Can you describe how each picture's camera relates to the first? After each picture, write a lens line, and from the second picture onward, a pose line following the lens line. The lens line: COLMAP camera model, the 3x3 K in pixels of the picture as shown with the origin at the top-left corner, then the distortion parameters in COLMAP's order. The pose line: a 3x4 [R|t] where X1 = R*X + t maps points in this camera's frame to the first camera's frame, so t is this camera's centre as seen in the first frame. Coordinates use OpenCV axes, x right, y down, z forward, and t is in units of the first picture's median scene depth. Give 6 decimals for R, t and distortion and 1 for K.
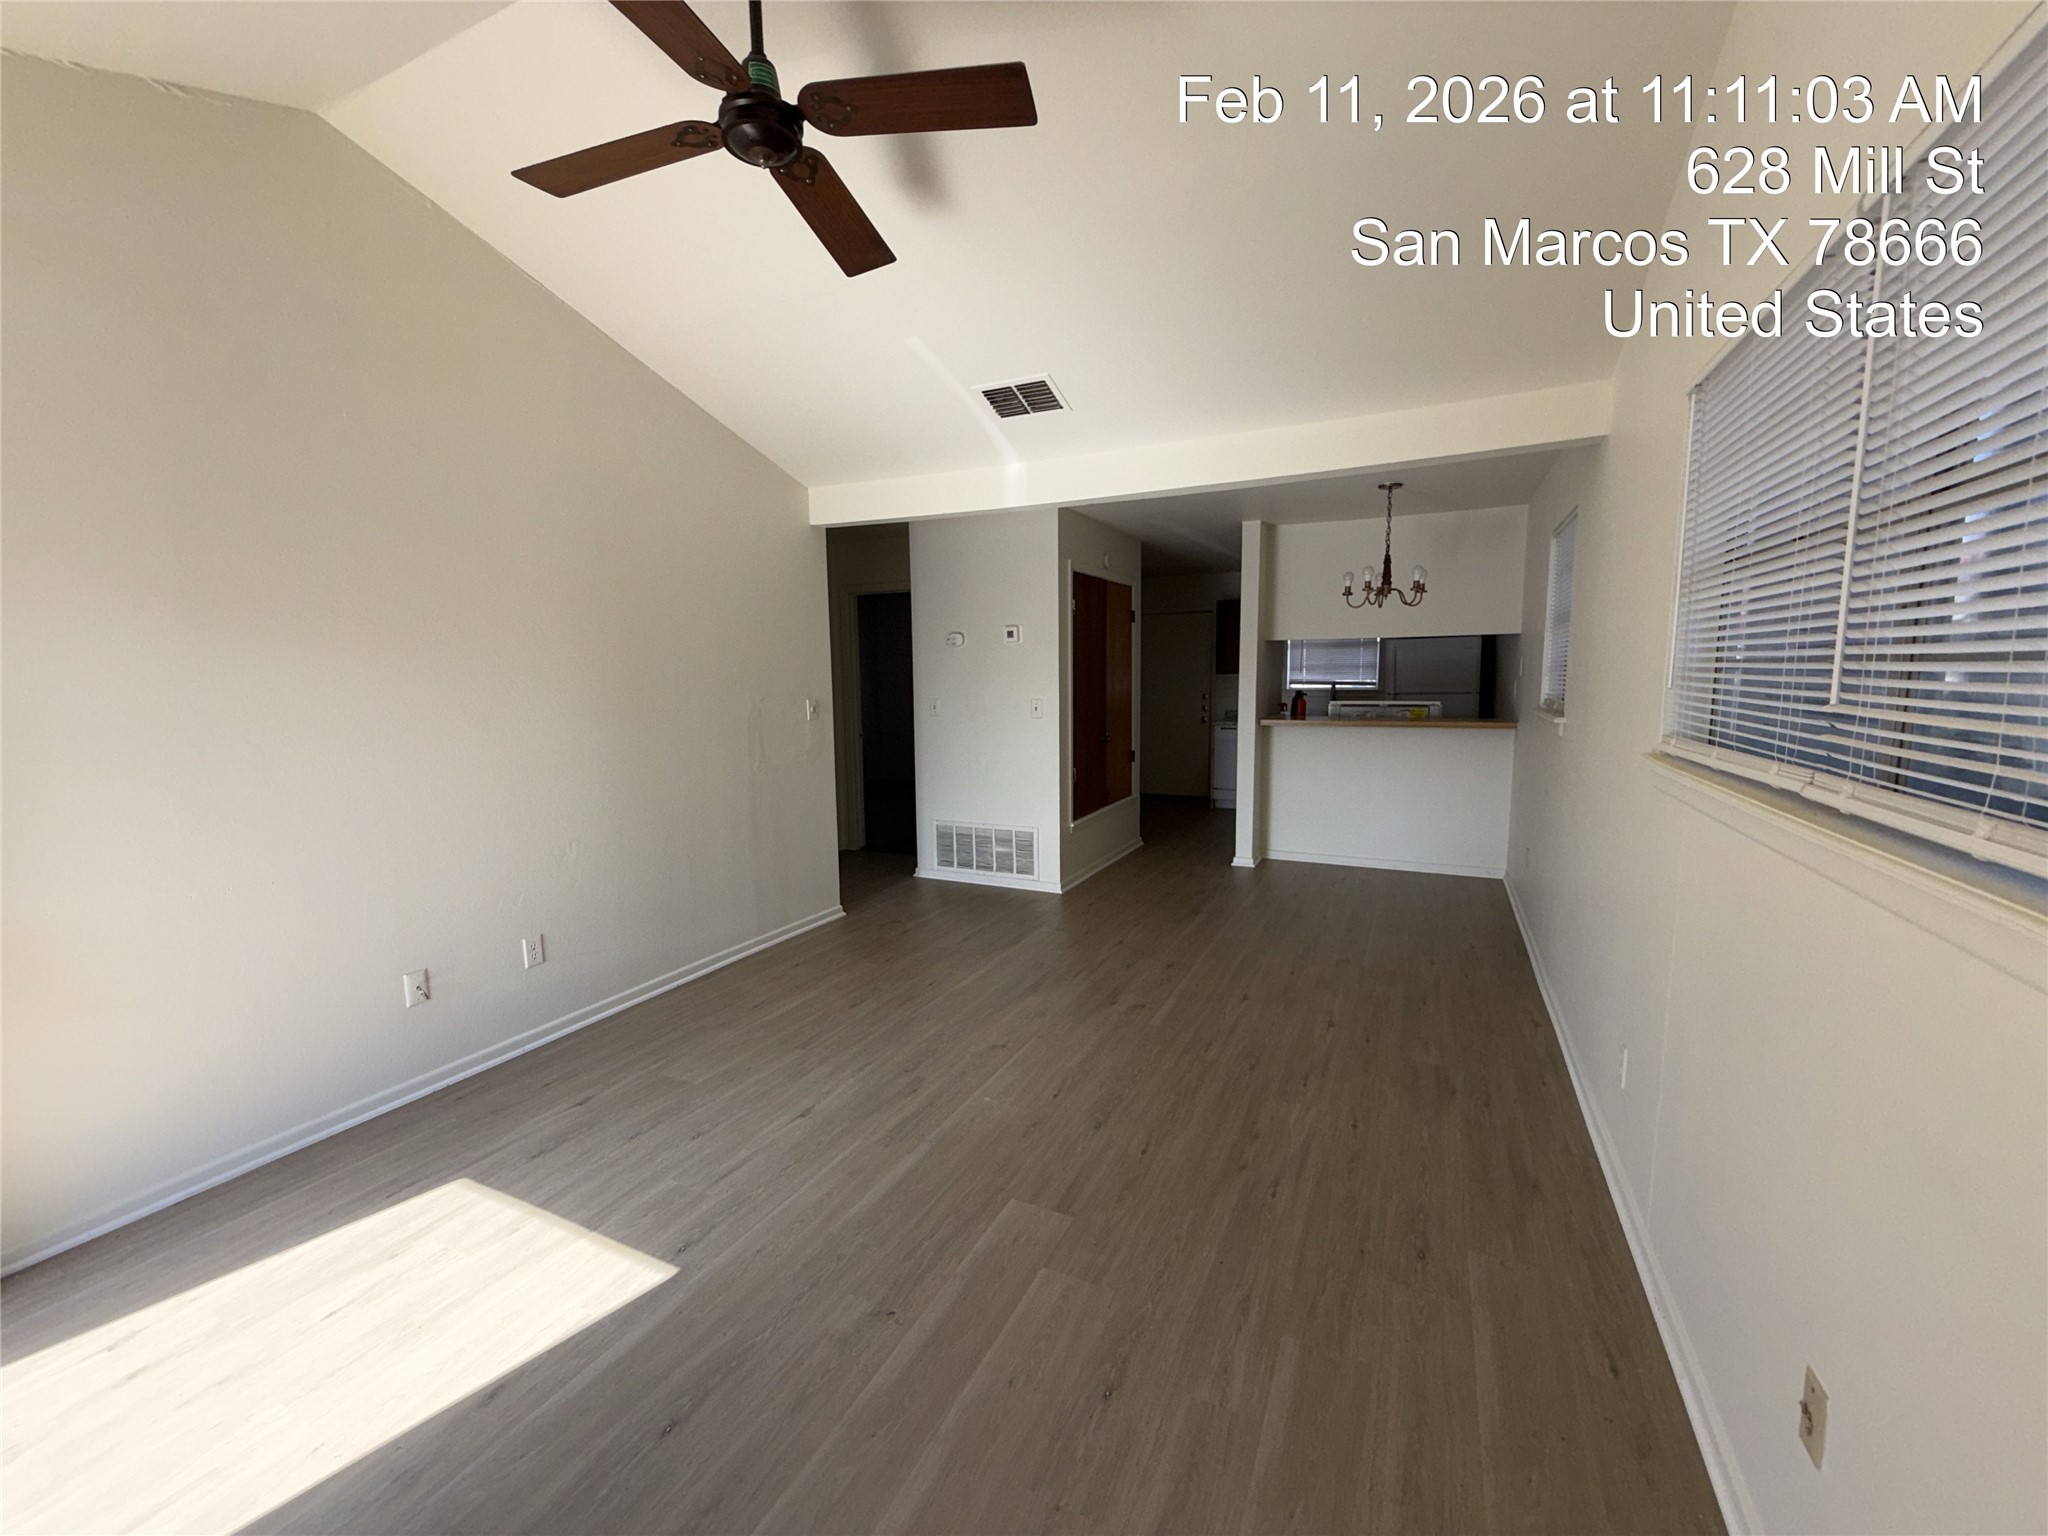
lens RADIAL K [[816.3, 0, 1034.0], [0, 816.3, 768.0], [0, 0, 1]] dist [0.000497, 0.000610]
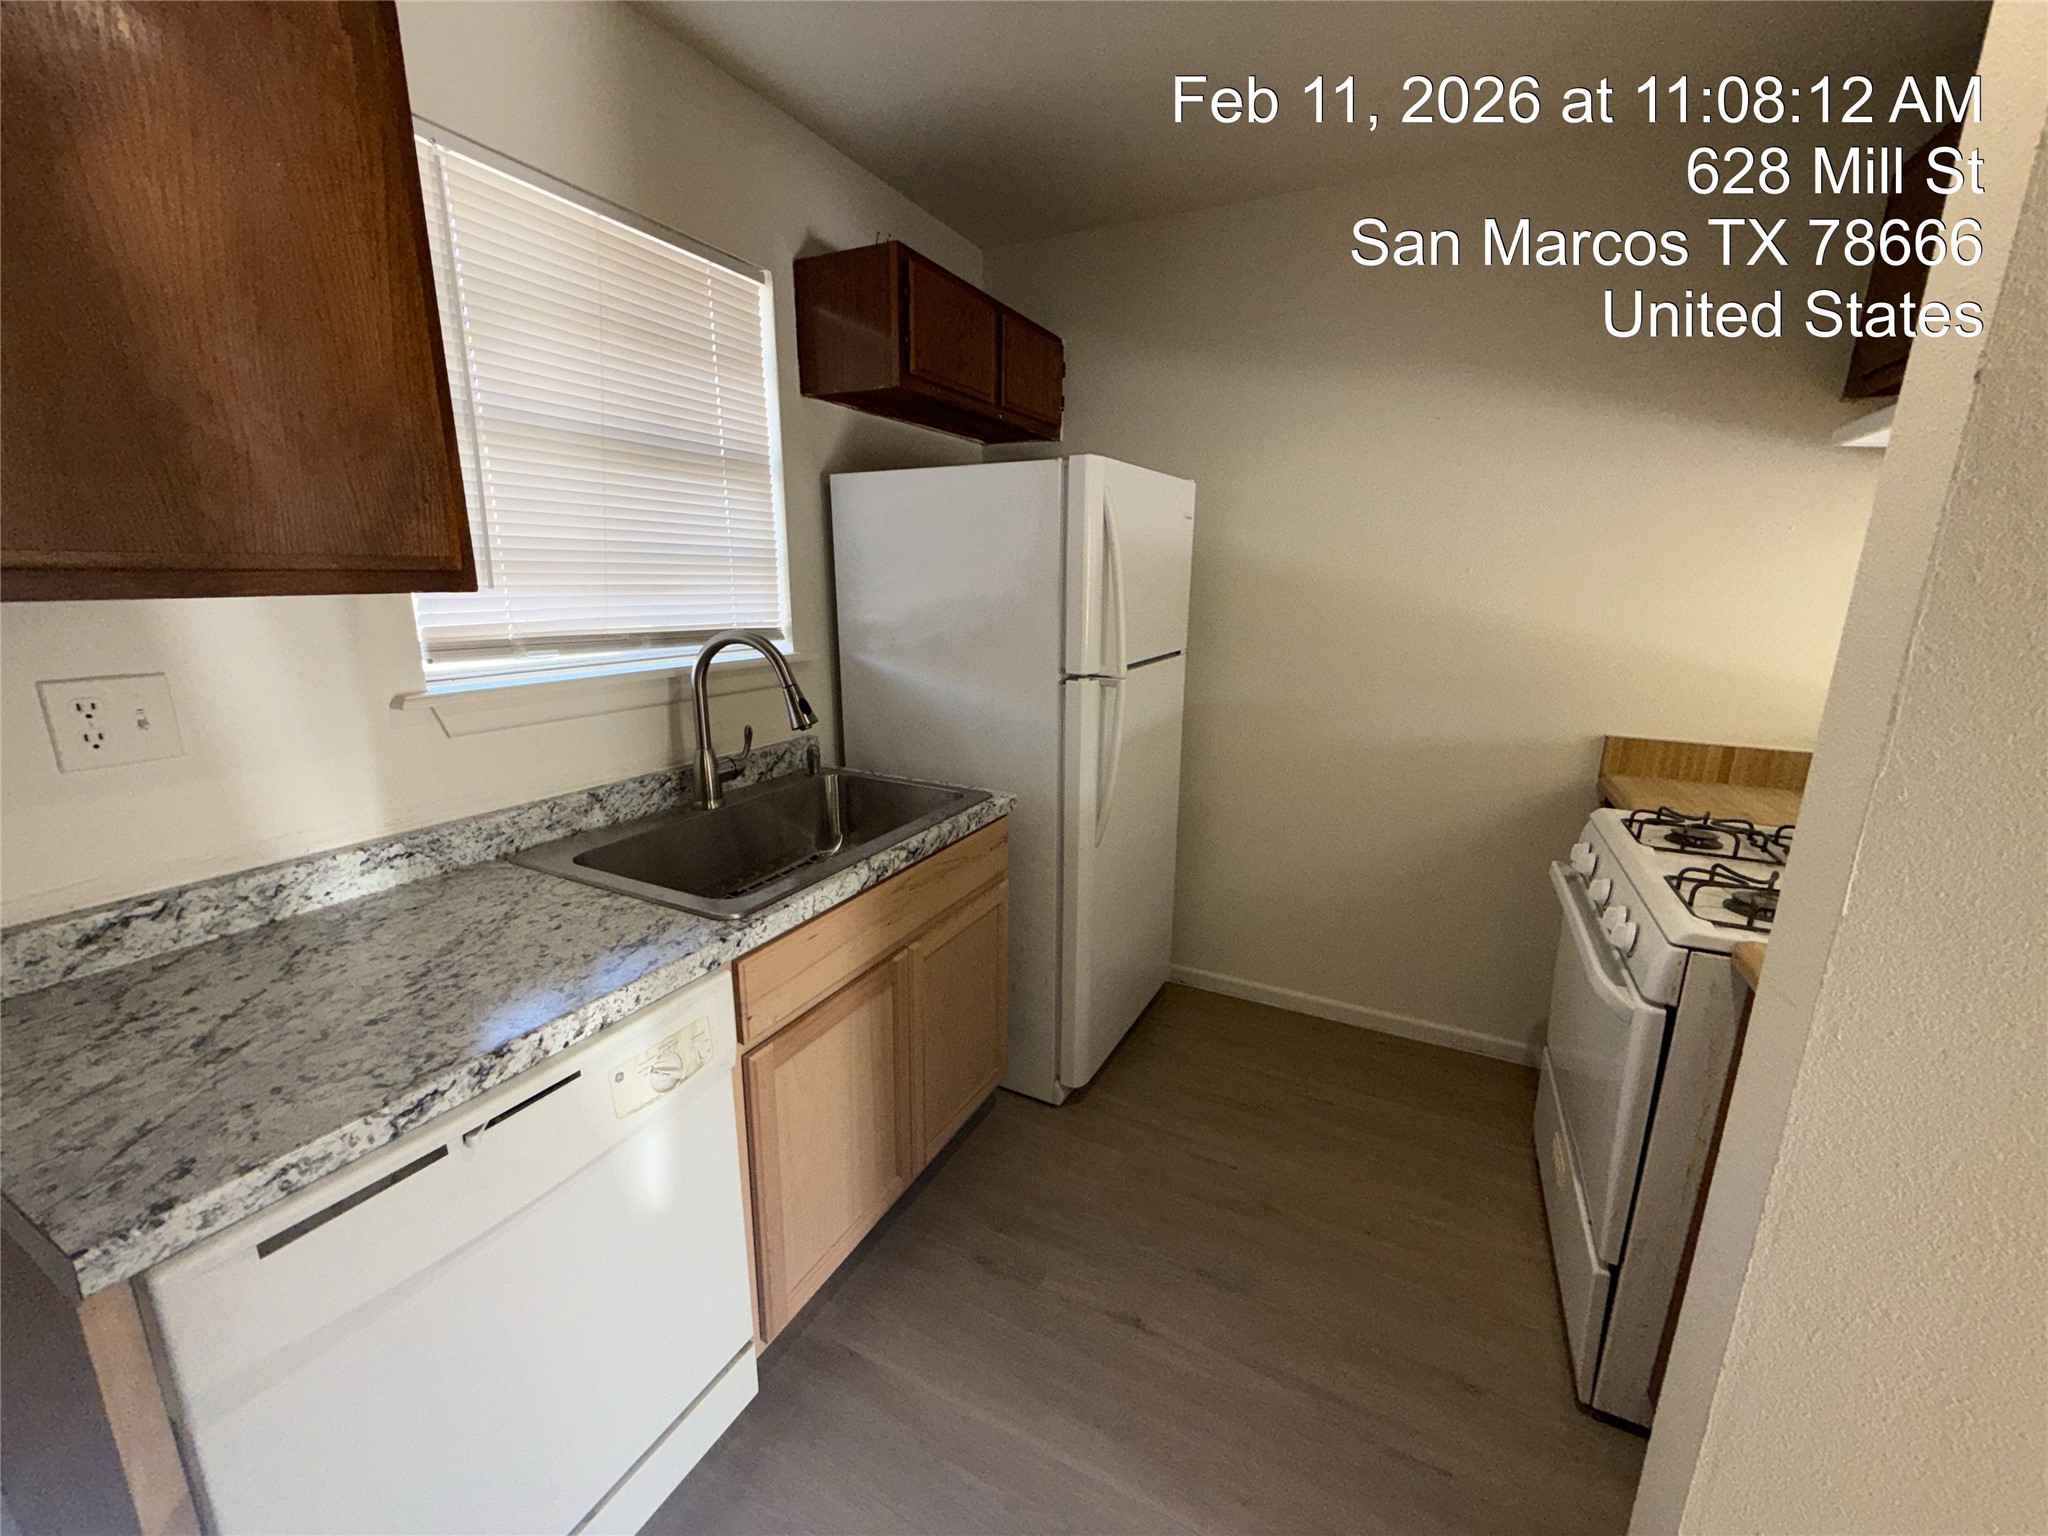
lens RADIAL K [[816.3, 0, 1025.9], [0, 816.3, 768.6], [0, 0, 1]] dist [0.000497, 0.000610]
pose [[0.014858, -0.227633, 0.973634, 0.423793], [0.108576, 0.968351, 0.224741, -0.292440], [-0.993977, 0.102374, 0.039103, 2.426532]]
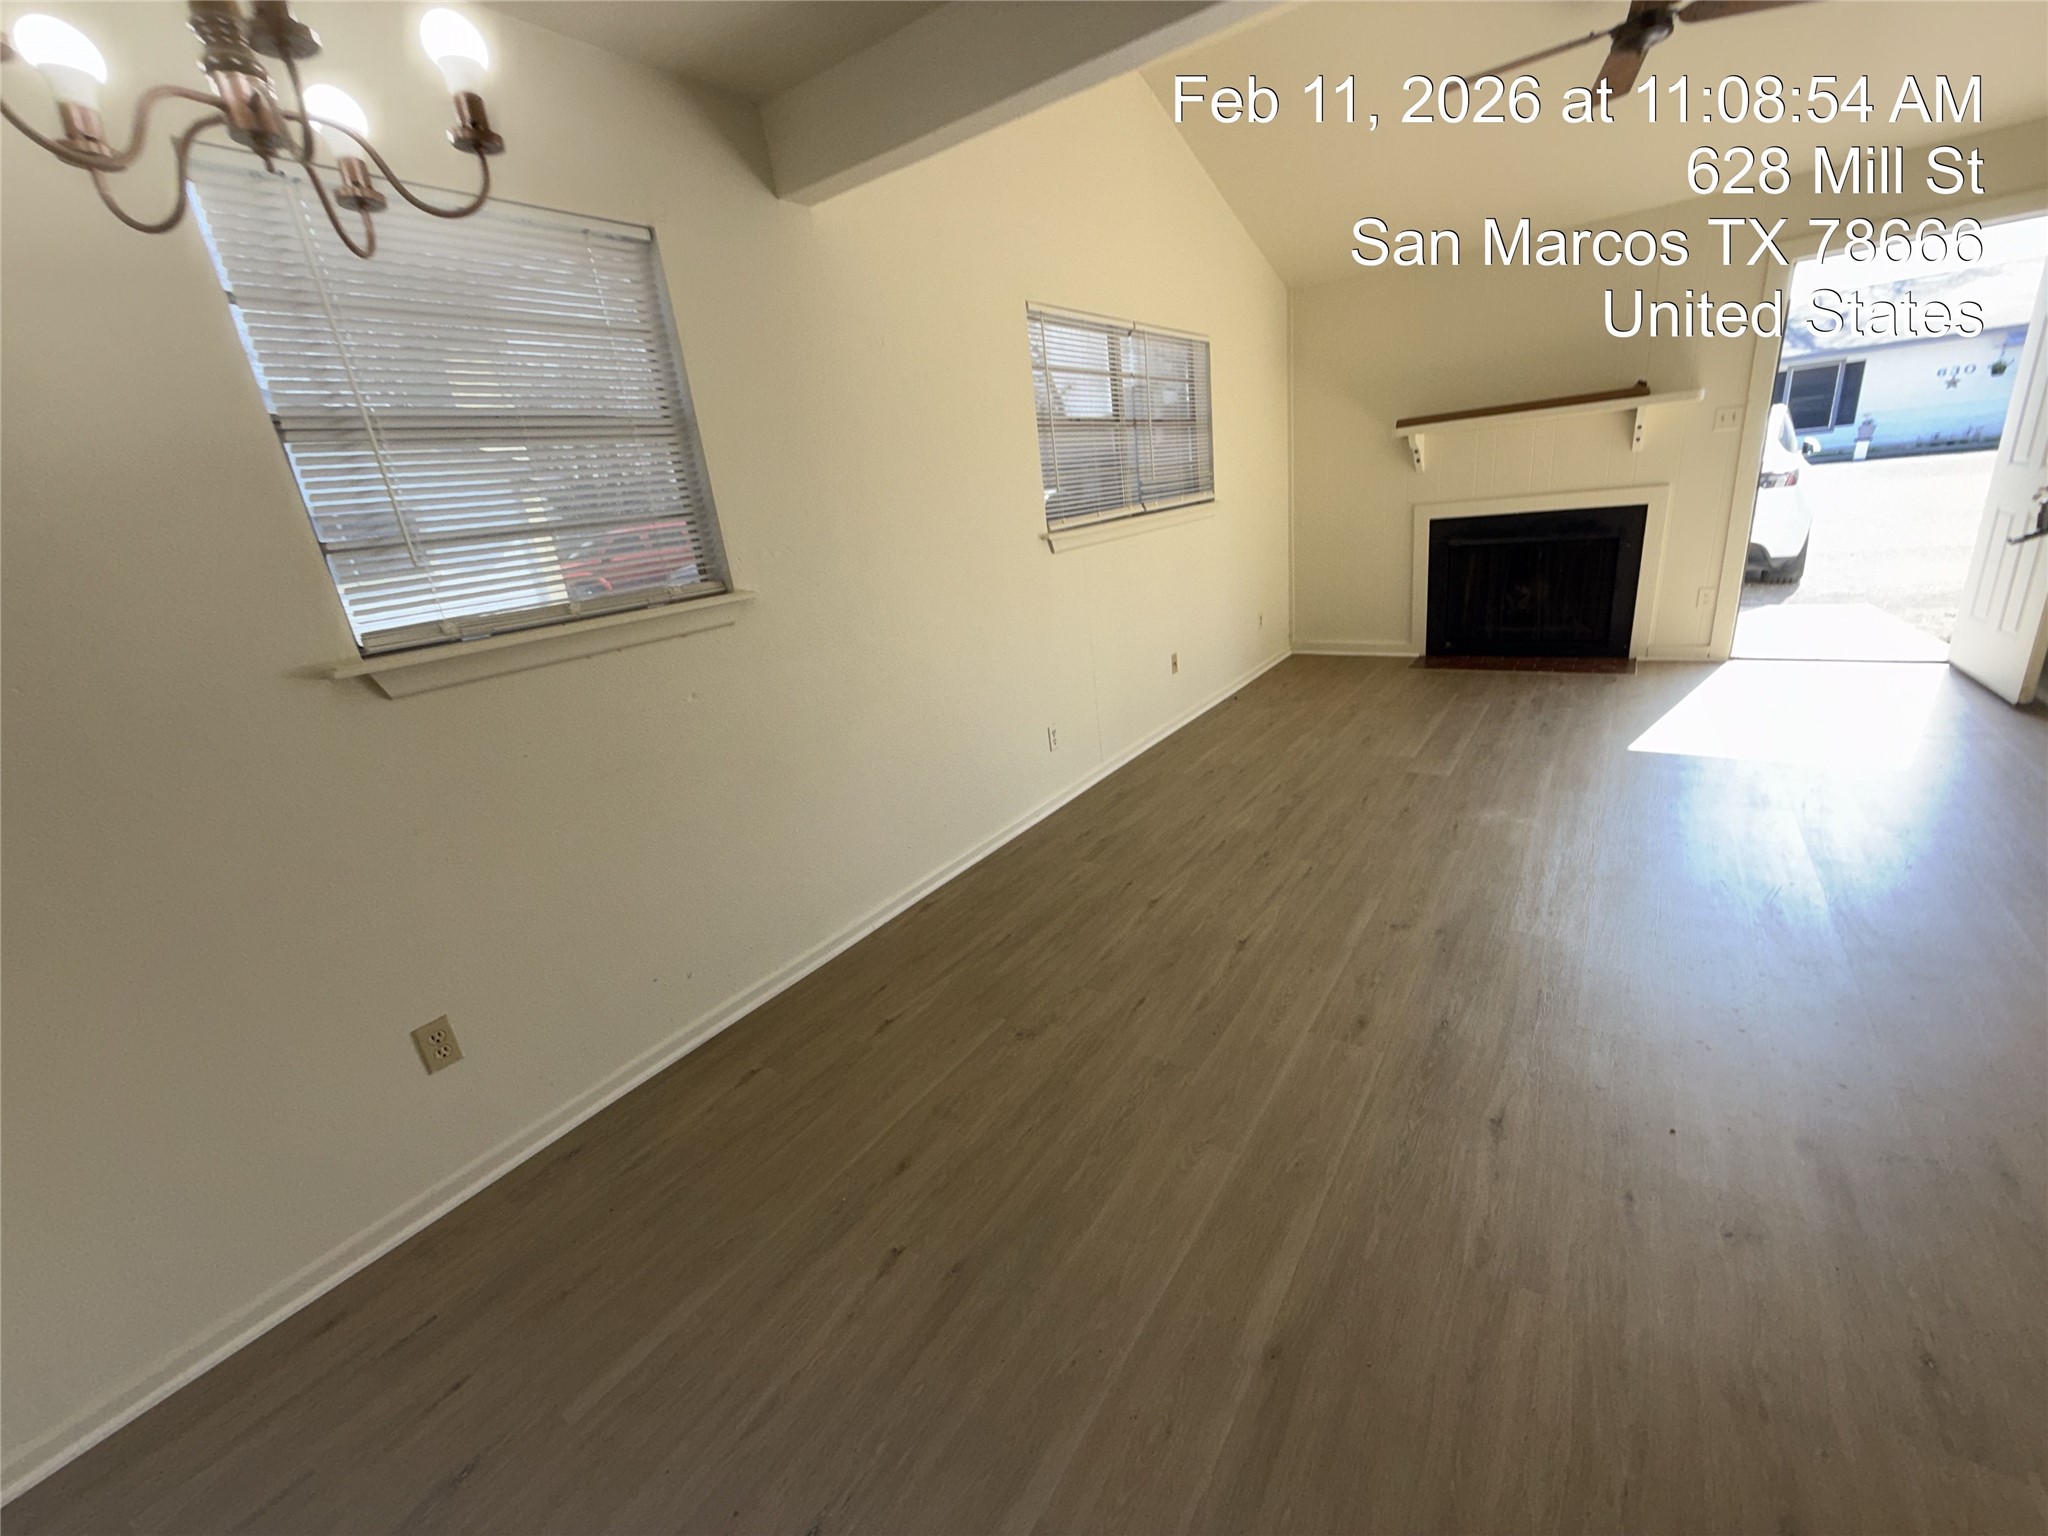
lens RADIAL K [[816.3, 0, 1031.4], [0, 816.3, 770.3], [0, 0, 1]] dist [0.000497, 0.000610]
pose [[-0.979149, 0.062752, 0.193207, 0.332315], [0.141549, 0.892947, 0.427329, -0.202181], [-0.145708, 0.445767, -0.883211, 1.803489]]
